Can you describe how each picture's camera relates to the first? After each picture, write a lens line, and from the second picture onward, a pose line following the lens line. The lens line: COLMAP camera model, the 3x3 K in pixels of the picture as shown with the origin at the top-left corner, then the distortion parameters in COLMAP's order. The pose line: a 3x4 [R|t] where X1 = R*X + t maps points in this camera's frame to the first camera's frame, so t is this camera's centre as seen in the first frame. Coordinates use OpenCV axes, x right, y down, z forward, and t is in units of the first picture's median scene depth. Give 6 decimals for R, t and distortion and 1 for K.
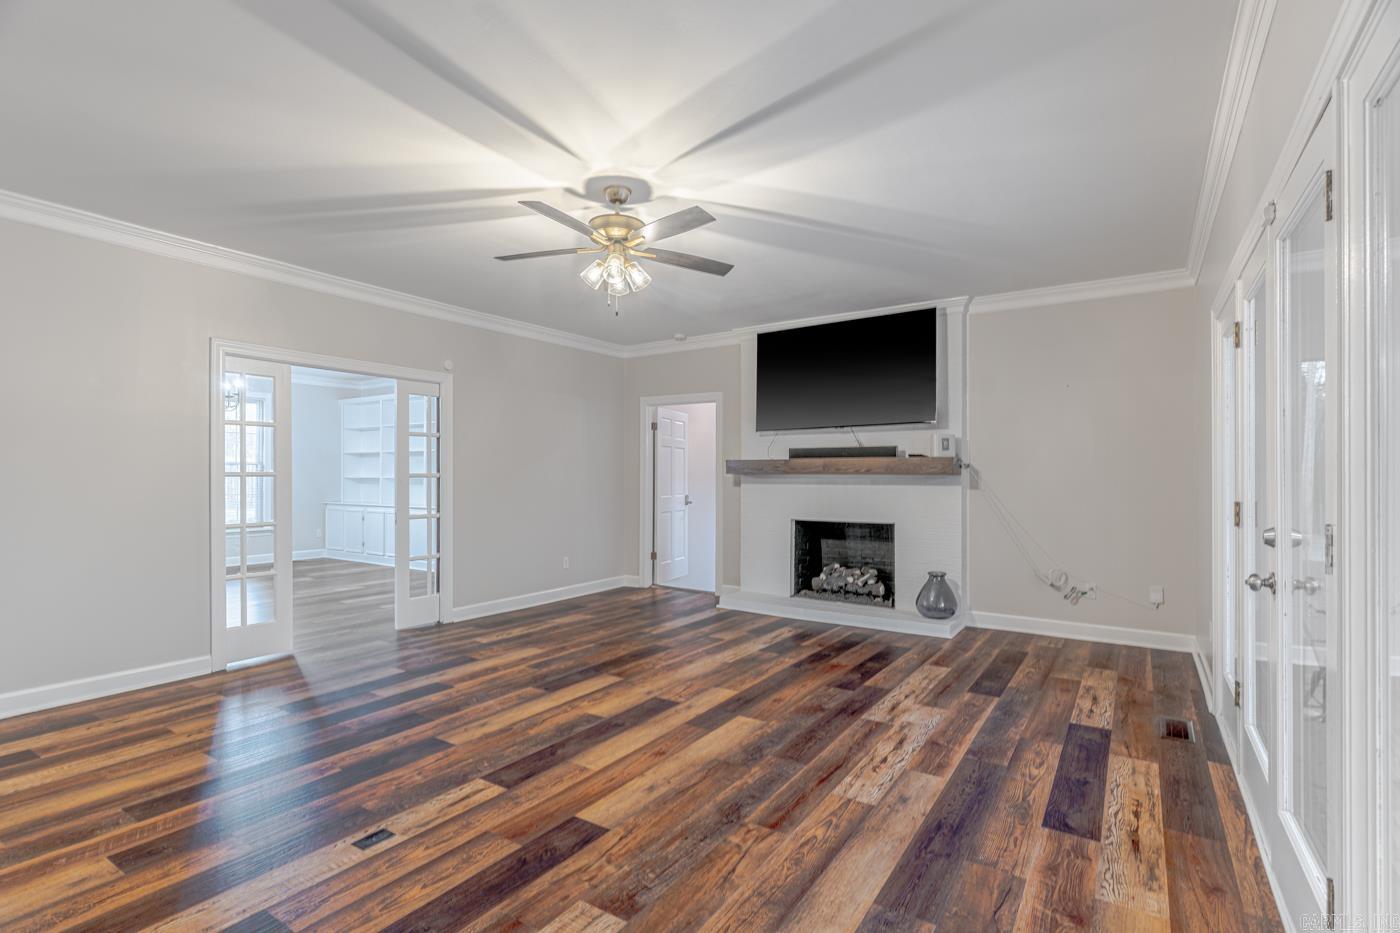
lens RADIAL K [[664.3, 0, 703.7], [0, 664.3, 459.7], [0, 0, 1]] dist [-0.000277, -0.000354]
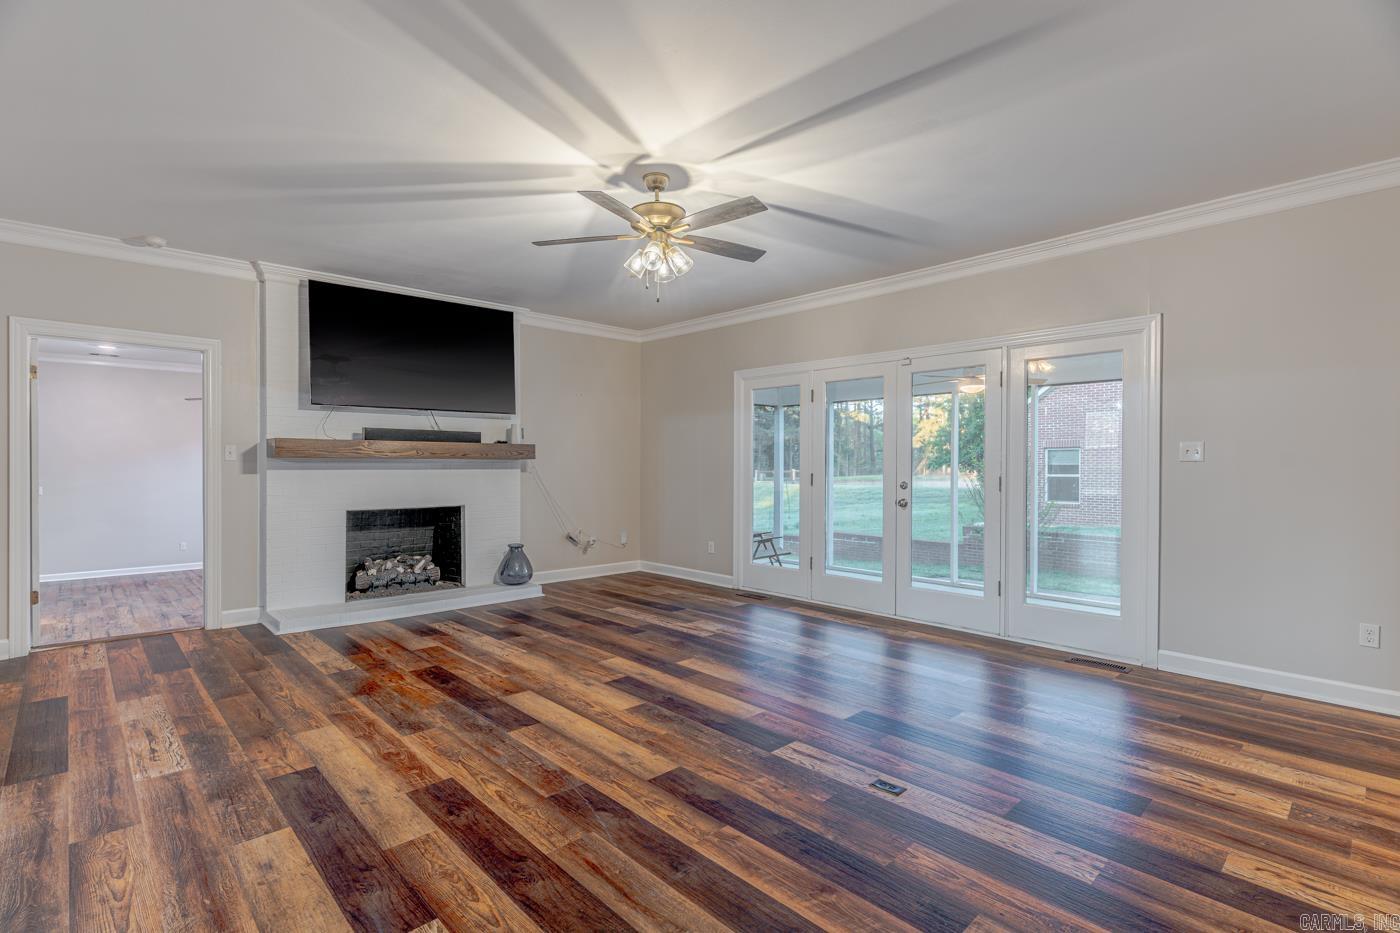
lens RADIAL K [[664.1, 0, 678.5], [0, 664.1, 458.4], [0, 0, 1]] dist [-0.000517, -0.000023]
pose [[0.241375, 0.006132, 0.970413, -0.997389], [-0.028047, 0.999606, 0.000659, 0.017059], [-0.970027, -0.027376, 0.241452, 0.649453]]
